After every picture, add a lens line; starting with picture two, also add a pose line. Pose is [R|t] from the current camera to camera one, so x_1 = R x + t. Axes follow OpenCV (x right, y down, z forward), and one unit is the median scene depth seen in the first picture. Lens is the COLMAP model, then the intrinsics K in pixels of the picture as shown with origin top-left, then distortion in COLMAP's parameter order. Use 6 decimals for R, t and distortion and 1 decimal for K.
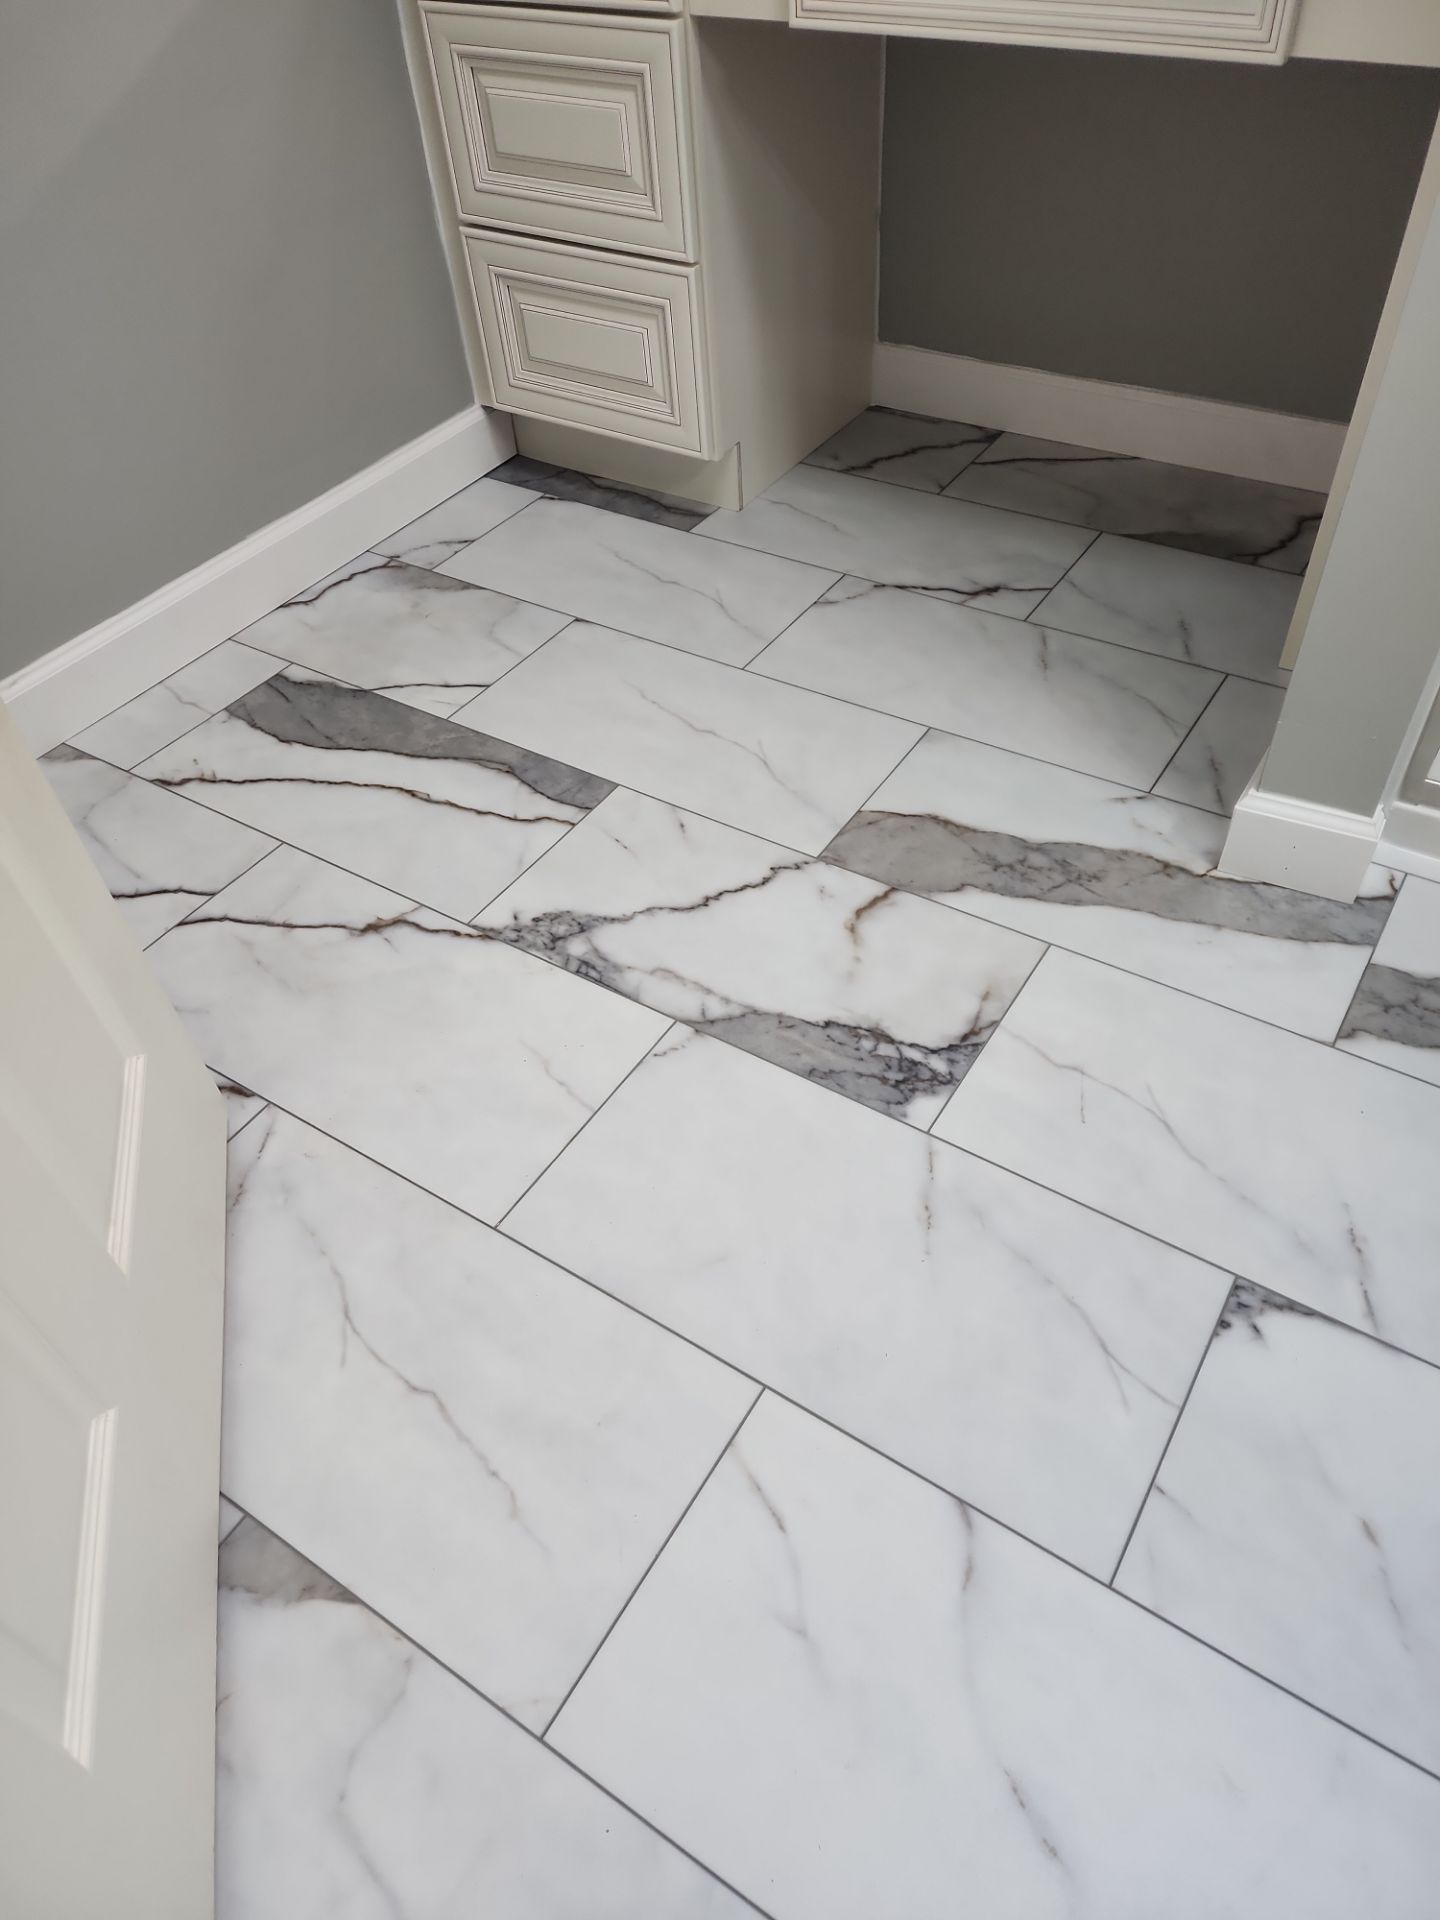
lens RADIAL K [[1322.2, 0, 739.2], [0, 1322.2, 922.2], [0, 0, 1]] dist [0.069650, -0.011971]
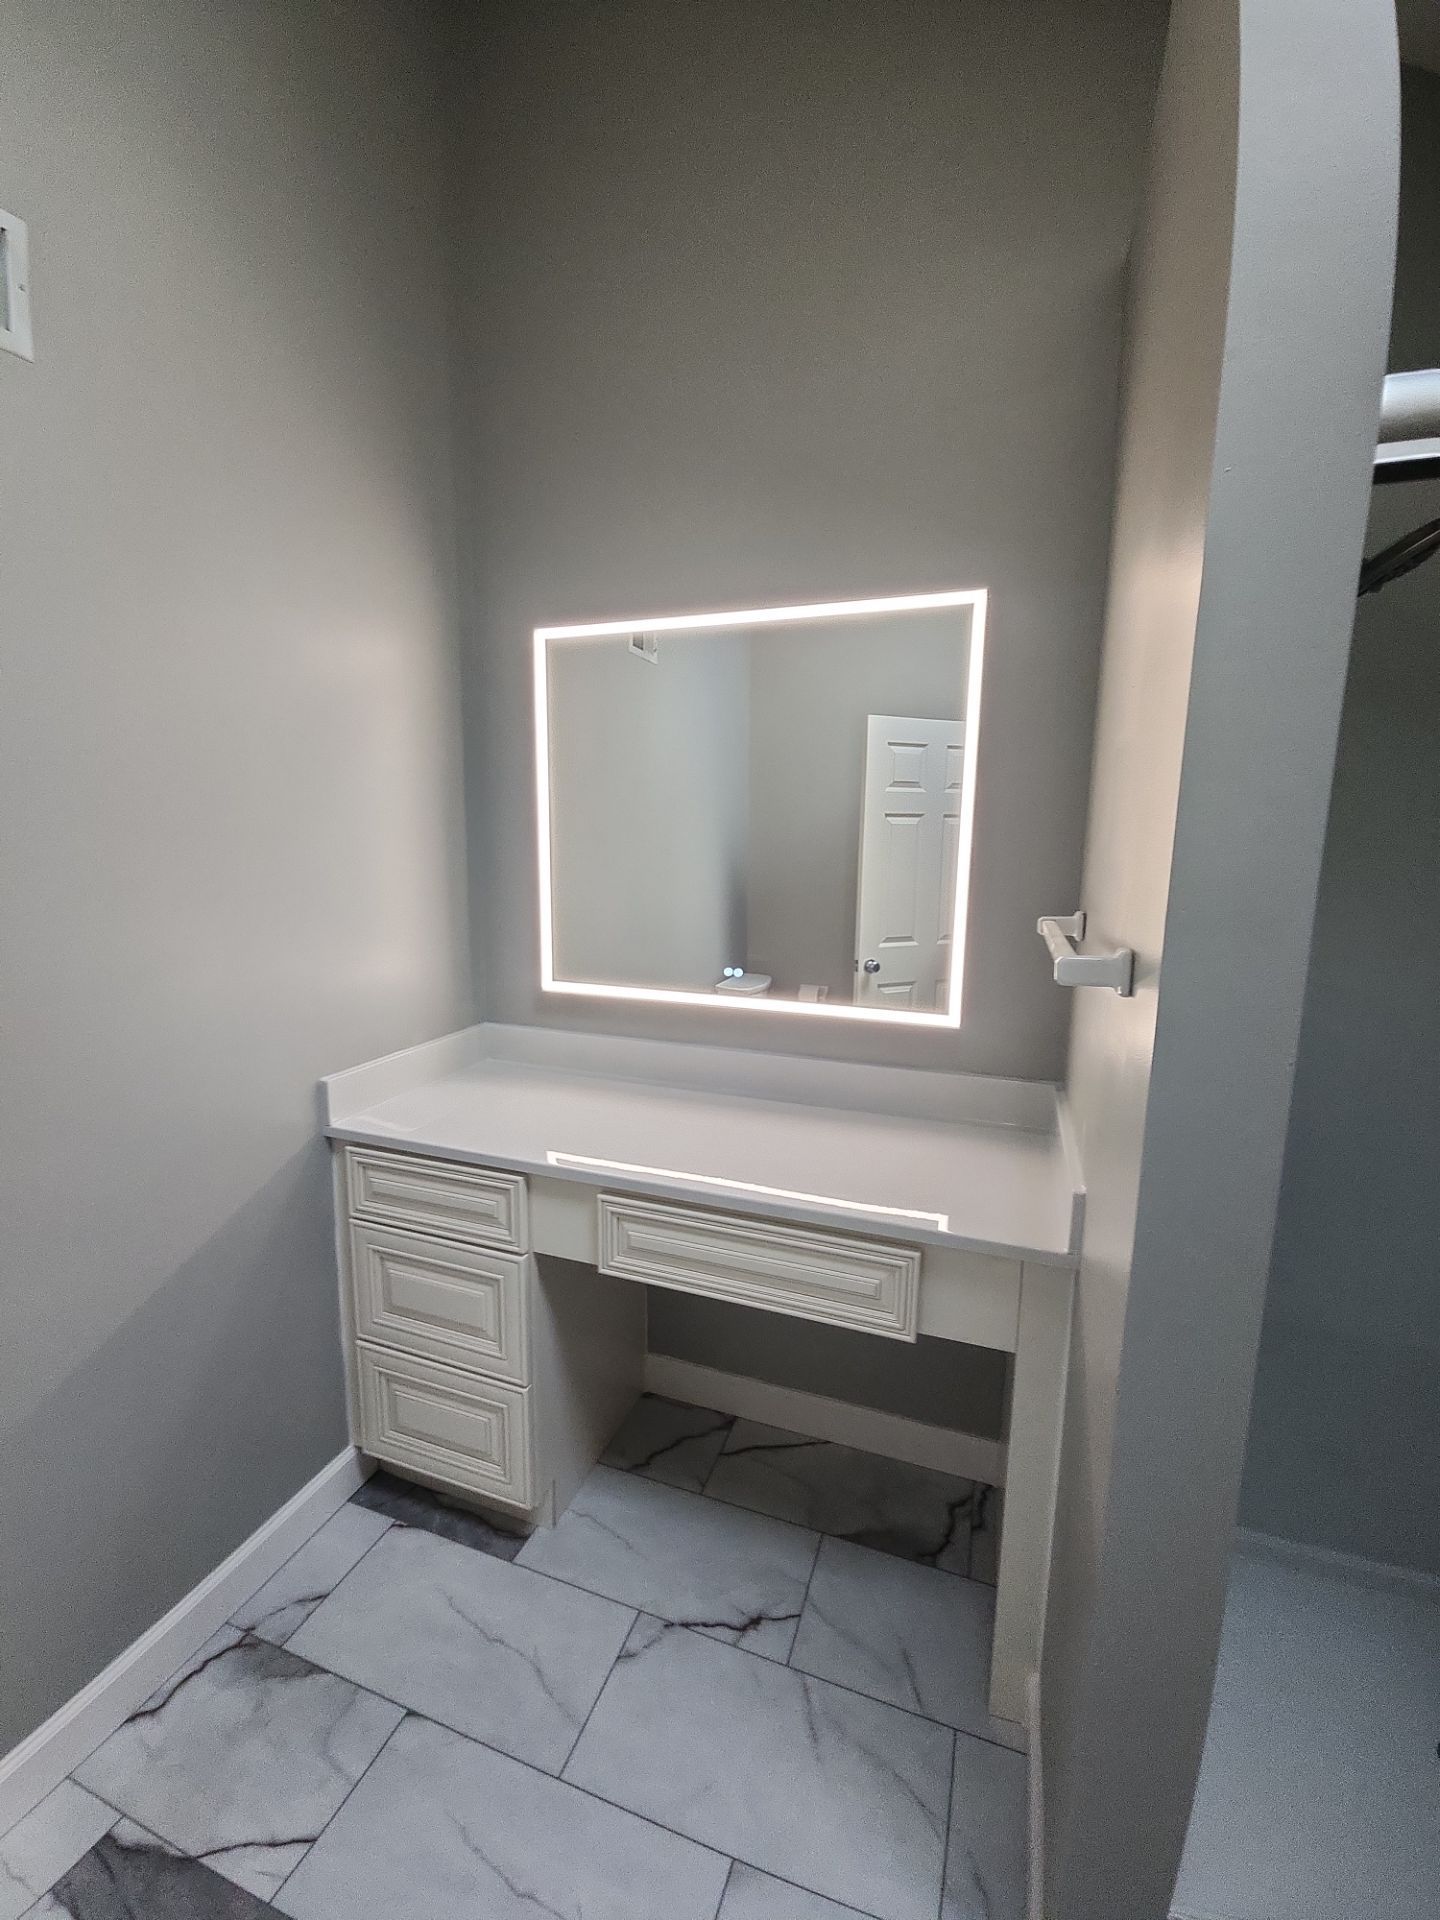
lens RADIAL K [[780.9, 0, 724.4], [0, 780.9, 956.1], [0, 0, 1]] dist [0.009712, -0.007340]
pose [[0.973247, 0.030901, 0.227676, -0.036993], [0.109063, 0.810032, -0.576154, -0.394421], [-0.202228, 0.585571, 0.784991, 0.046069]]
